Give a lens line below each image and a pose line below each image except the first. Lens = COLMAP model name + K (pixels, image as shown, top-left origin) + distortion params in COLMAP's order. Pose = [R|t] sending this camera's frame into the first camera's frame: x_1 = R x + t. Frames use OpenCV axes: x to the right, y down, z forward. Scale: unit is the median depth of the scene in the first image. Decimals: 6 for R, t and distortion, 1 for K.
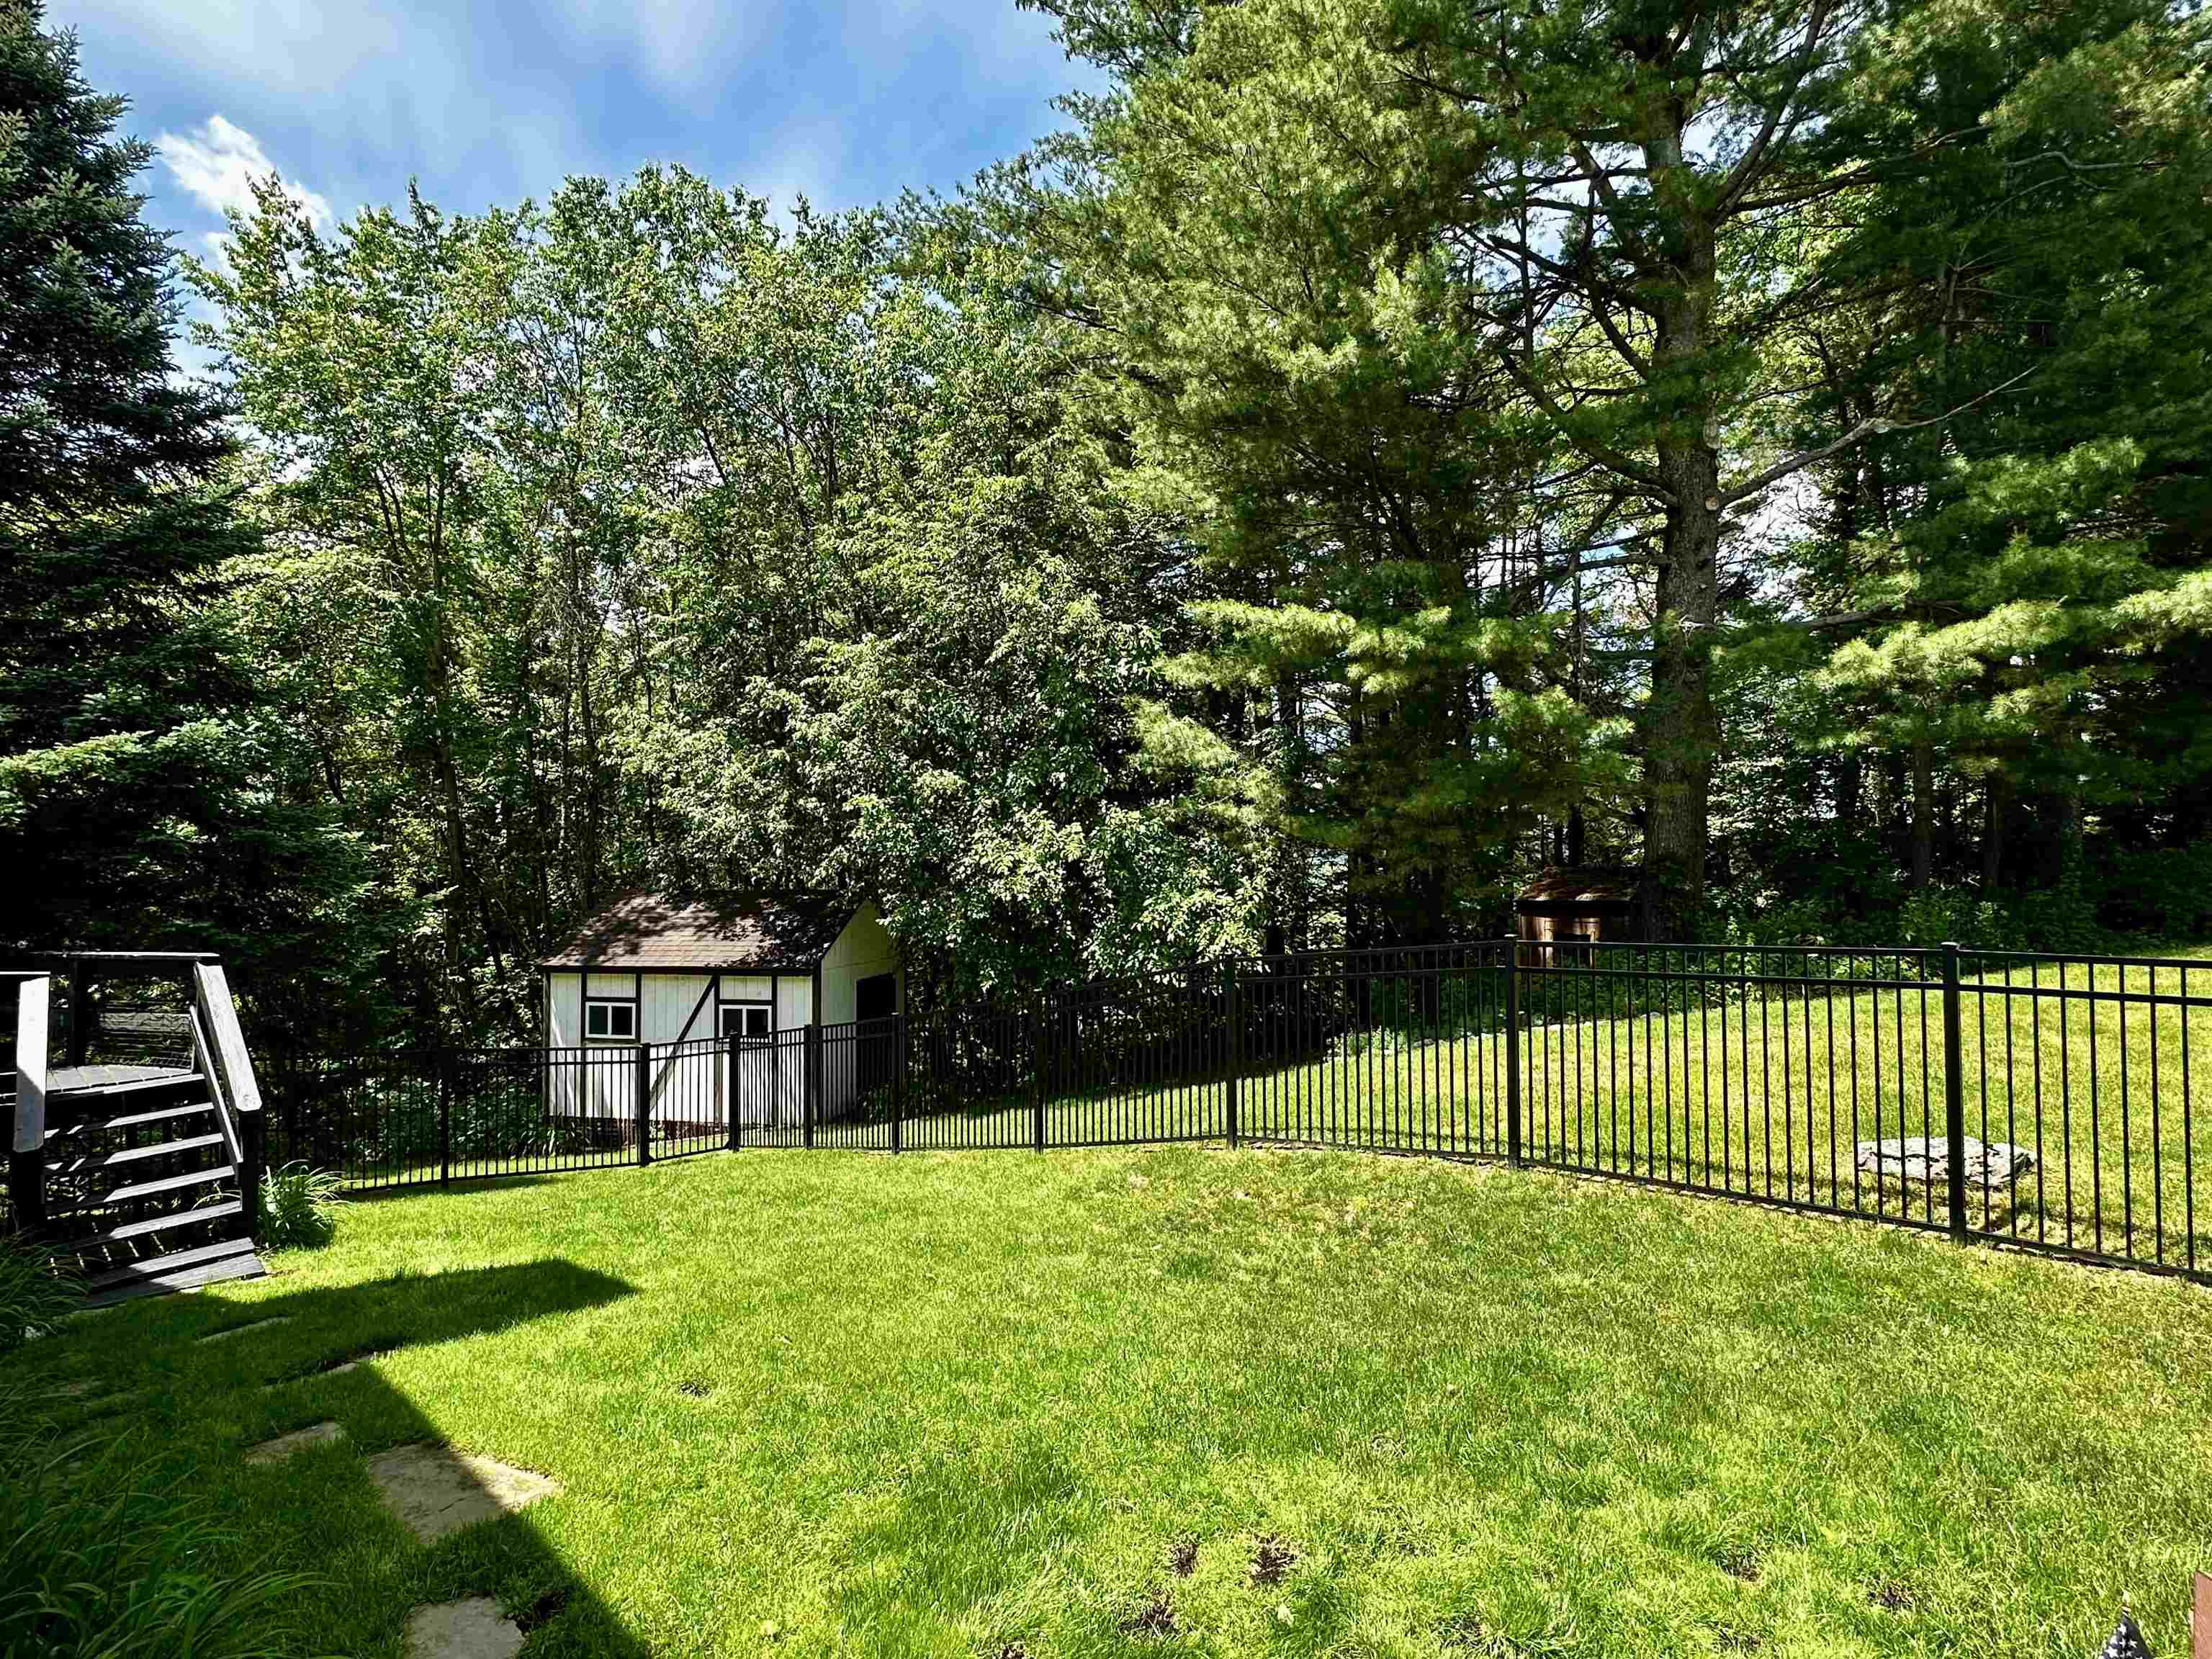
lens RADIAL K [[1148.3, 0, 1106.0], [0, 1148.3, 829.5], [0, 0, 1]] dist [-0.002417, 0.000043]
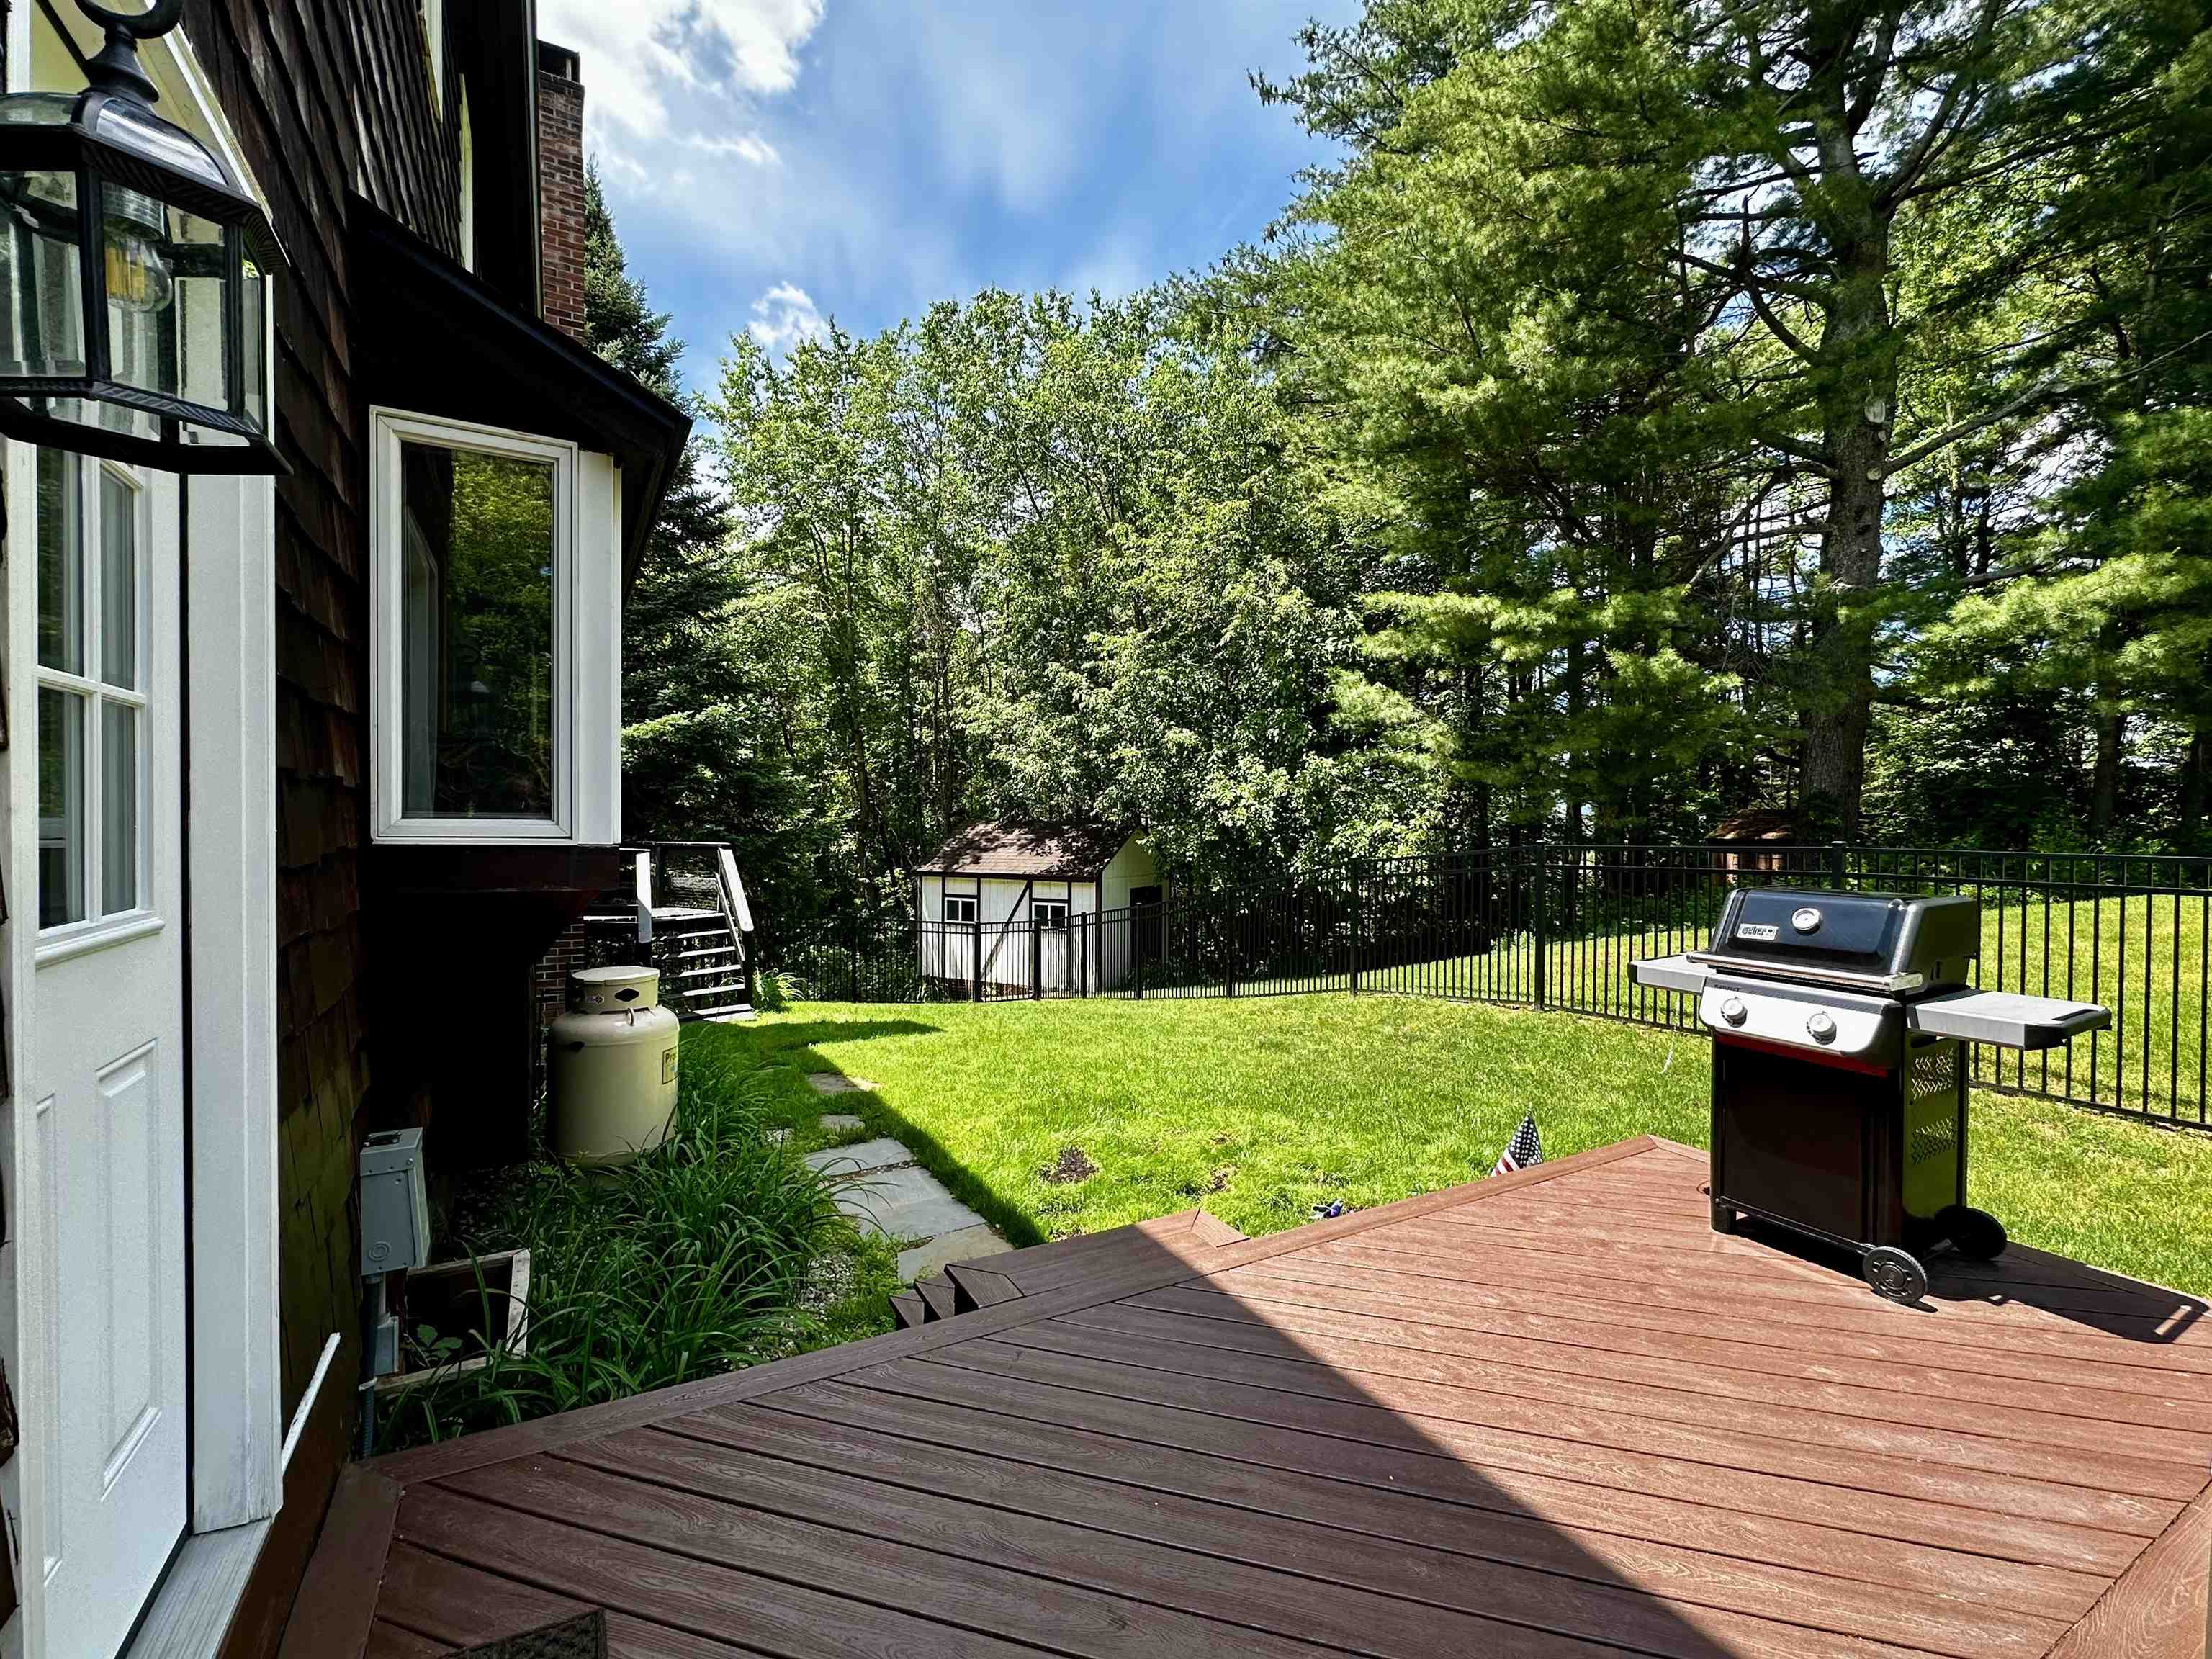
lens RADIAL K [[1034.7, 0, 1106.0], [0, 1034.7, 829.5], [0, 0, 1]] dist [0.002397, 0.000353]
pose [[0.956301, 0.012128, -0.292133, 0.119852], [-0.000072, 0.999149, 0.041246, 0.015267], [0.292385, -0.039422, 0.955488, -0.175363]]
